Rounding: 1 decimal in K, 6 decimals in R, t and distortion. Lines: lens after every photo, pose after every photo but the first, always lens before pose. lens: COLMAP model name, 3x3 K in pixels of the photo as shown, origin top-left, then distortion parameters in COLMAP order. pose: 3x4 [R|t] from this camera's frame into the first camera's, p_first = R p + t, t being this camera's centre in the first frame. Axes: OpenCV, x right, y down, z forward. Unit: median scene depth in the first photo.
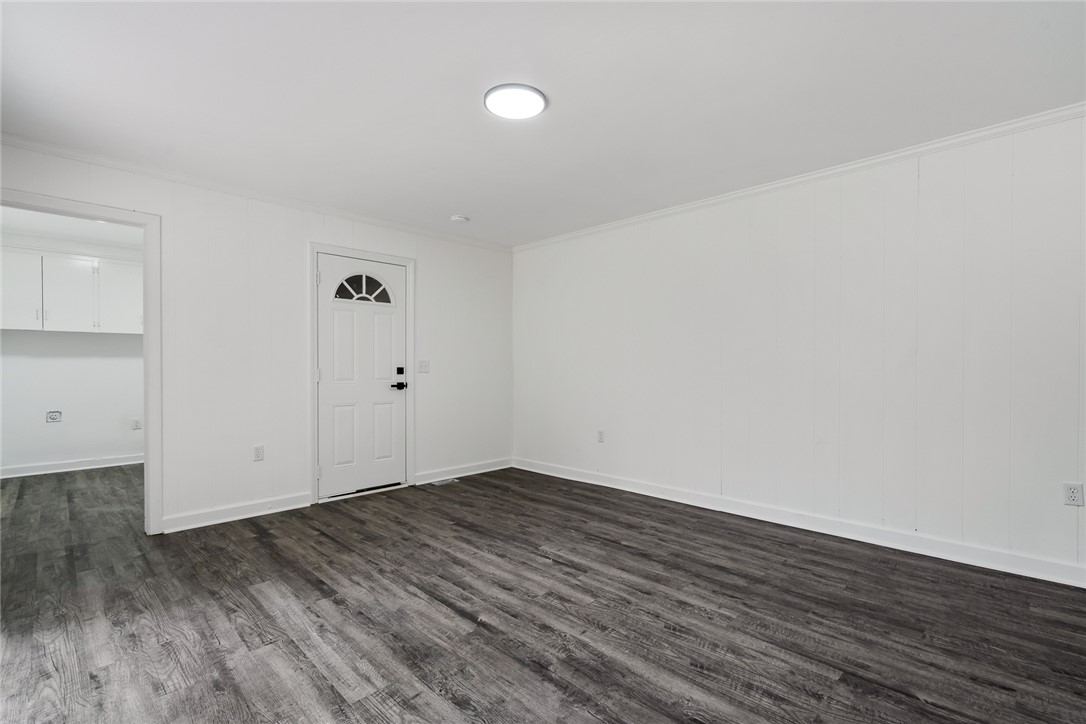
lens RADIAL K [[494.6, 0, 533.6], [0, 494.6, 365.7], [0, 0, 1]] dist [-0.005597, 0.002304]
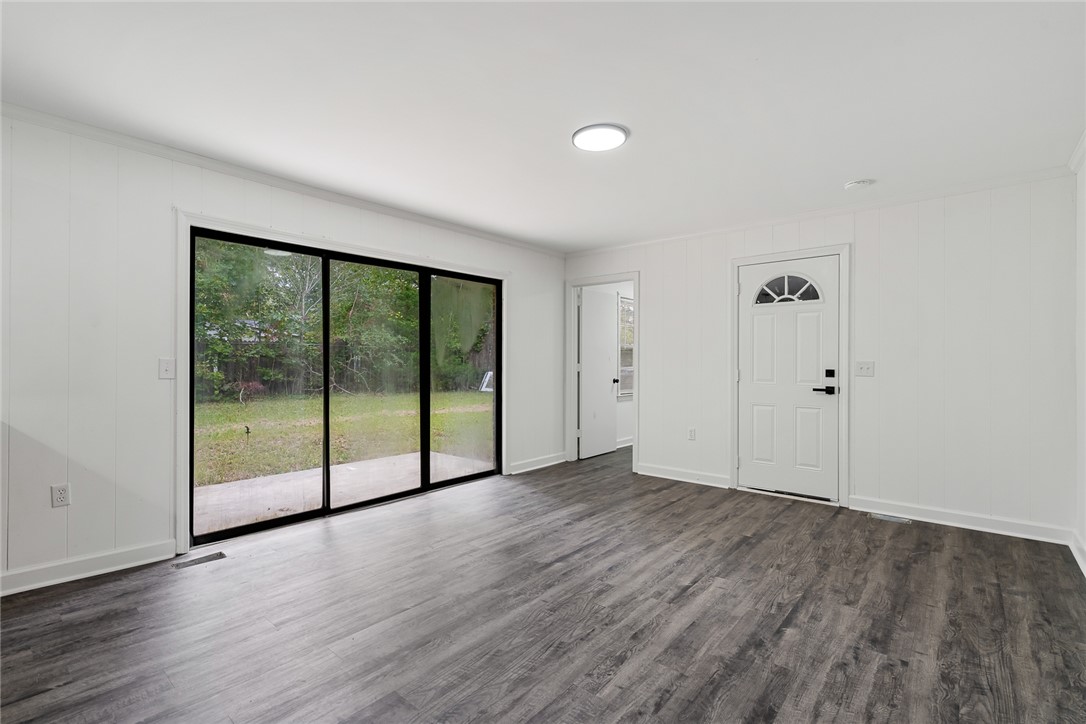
lens RADIAL K [[494.6, 0, 543.9], [0, 494.6, 361.4], [0, 0, 1]] dist [-0.005597, 0.002304]
pose [[0.081730, -0.003199, -0.996649, 0.857680], [-0.002054, 0.999992, -0.003378, -0.010997], [0.996652, 0.002323, 0.081723, 0.618617]]
